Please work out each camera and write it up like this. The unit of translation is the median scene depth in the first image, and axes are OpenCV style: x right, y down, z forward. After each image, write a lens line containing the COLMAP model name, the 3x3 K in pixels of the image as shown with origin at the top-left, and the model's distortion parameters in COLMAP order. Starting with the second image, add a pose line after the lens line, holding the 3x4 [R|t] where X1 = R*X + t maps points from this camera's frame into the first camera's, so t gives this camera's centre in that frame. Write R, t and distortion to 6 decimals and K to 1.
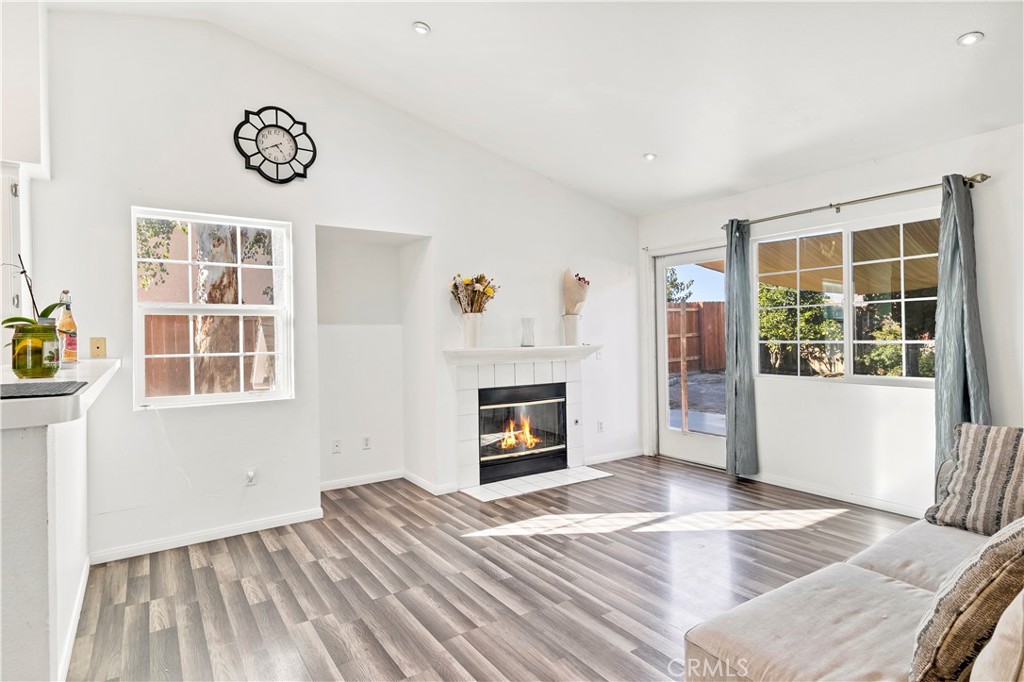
lens RADIAL K [[546.3, 0, 516.0], [0, 546.3, 340.6], [0, 0, 1]] dist [0.024910, -0.010579]
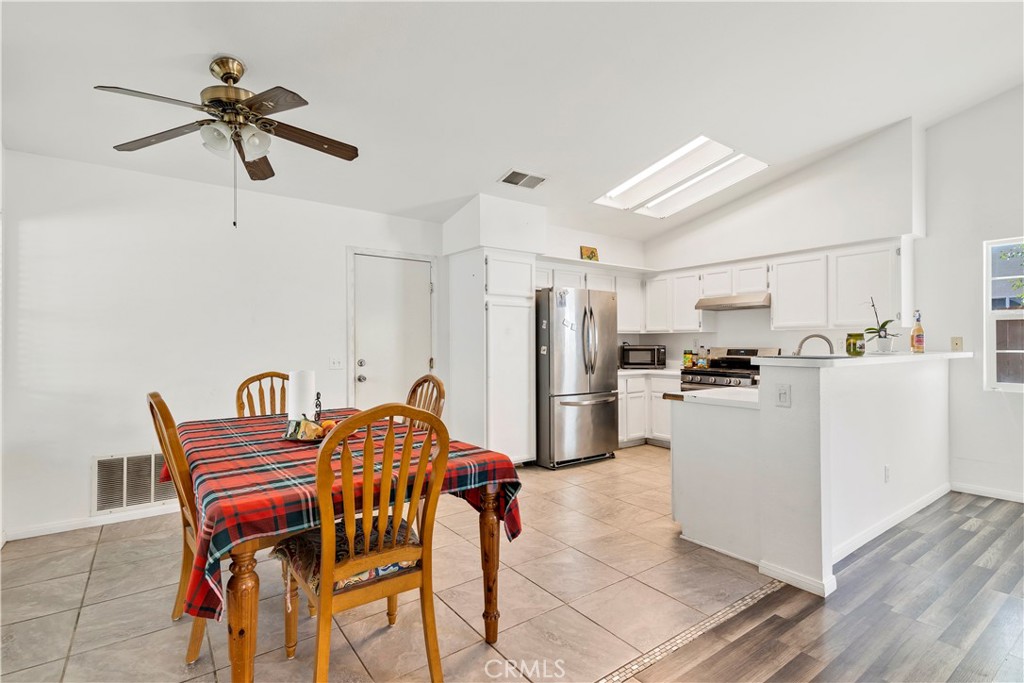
lens RADIAL K [[485.3, 0, 512.0], [0, 485.3, 340.5], [0, 0, 1]] dist [0.021320, -0.004192]
pose [[0.037977, 0.010404, -0.999224, 0.427522], [-0.002407, 0.999944, 0.010320, -0.005602], [0.999276, 0.002013, 0.038000, -0.194493]]
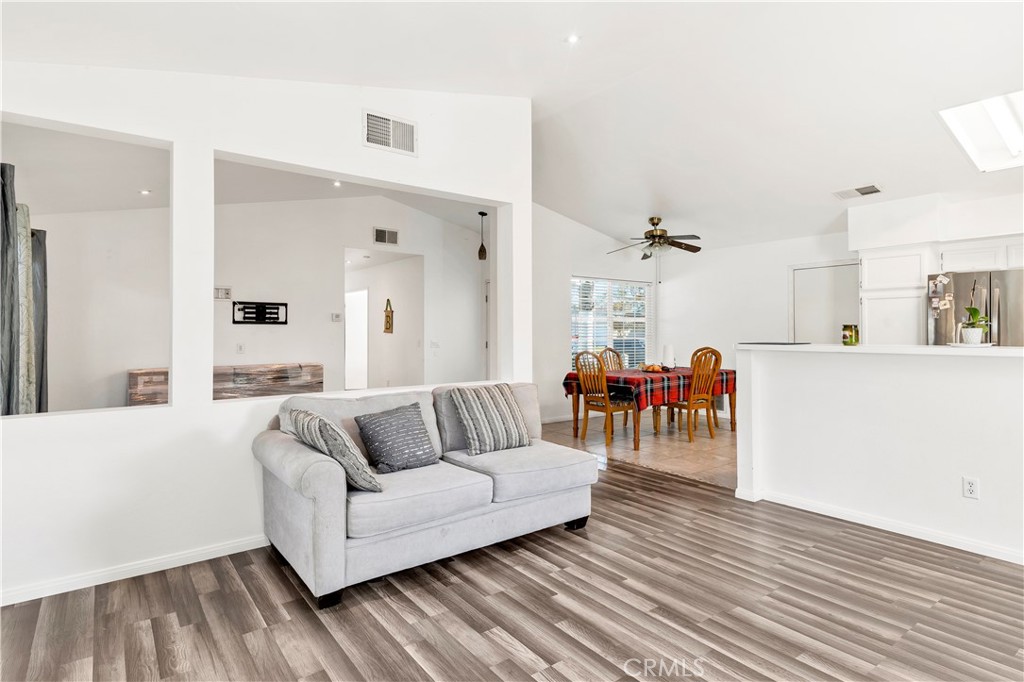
lens RADIAL K [[546.3, 0, 500.6], [0, 546.3, 327.0], [0, 0, 1]] dist [0.024910, -0.010579]
pose [[-0.999318, 0.017487, -0.032530, 0.314584], [0.017654, 0.999832, -0.004863, -0.012883], [0.032439, -0.005434, -0.999459, 1.342203]]
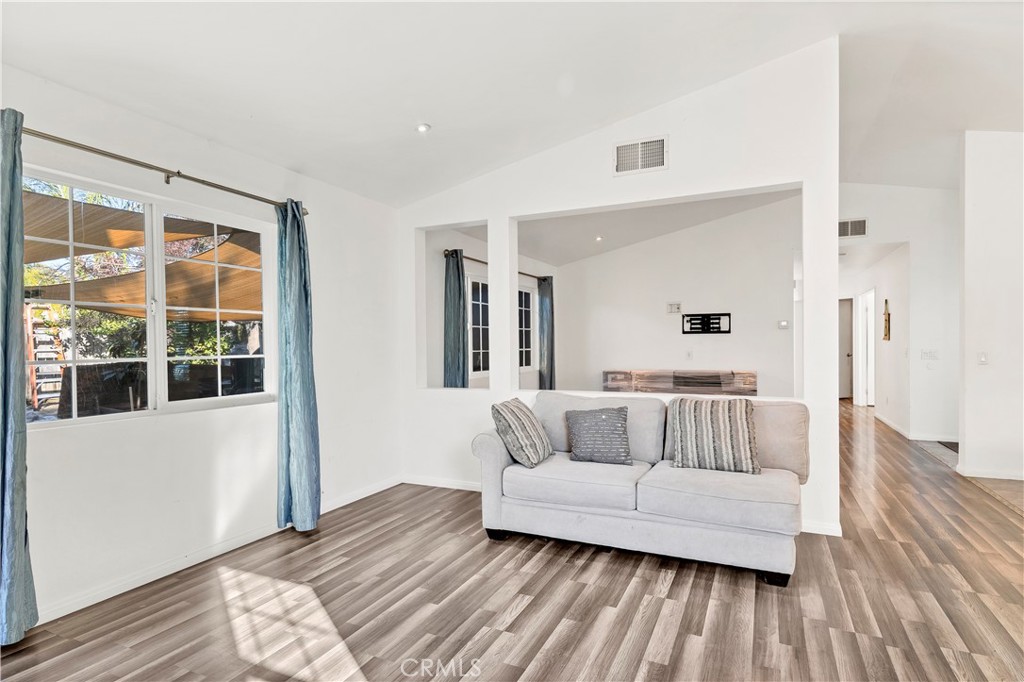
lens RADIAL K [[526.1, 0, 511.5], [0, 526.1, 350.4], [0, 0, 1]] dist [0.016417, -0.005983]
pose [[-0.503880, 0.008864, 0.863728, -0.295115], [0.020880, 0.999780, 0.001922, -0.001341], [-0.863521, 0.019003, -0.503954, 1.080199]]
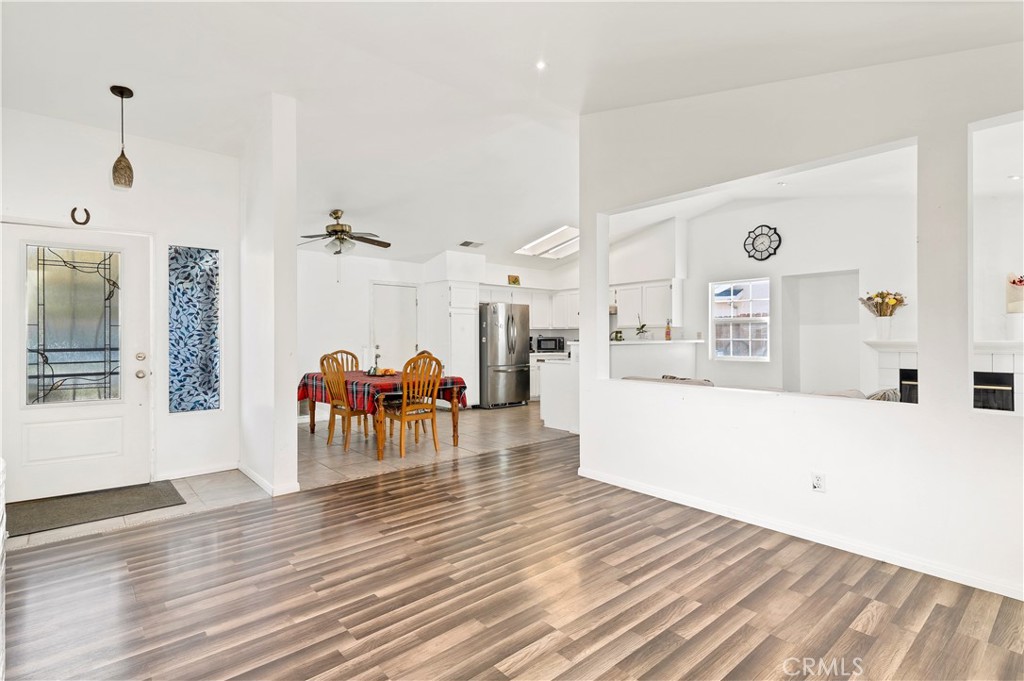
lens RADIAL K [[501.1, 0, 513.2], [0, 501.1, 335.5], [0, 0, 1]] dist [0.027090, -0.006819]
pose [[0.124650, 0.014493, -0.992095, 1.398712], [-0.002171, 0.999895, 0.014334, -0.018449], [0.992198, 0.000367, 0.124668, -0.212853]]
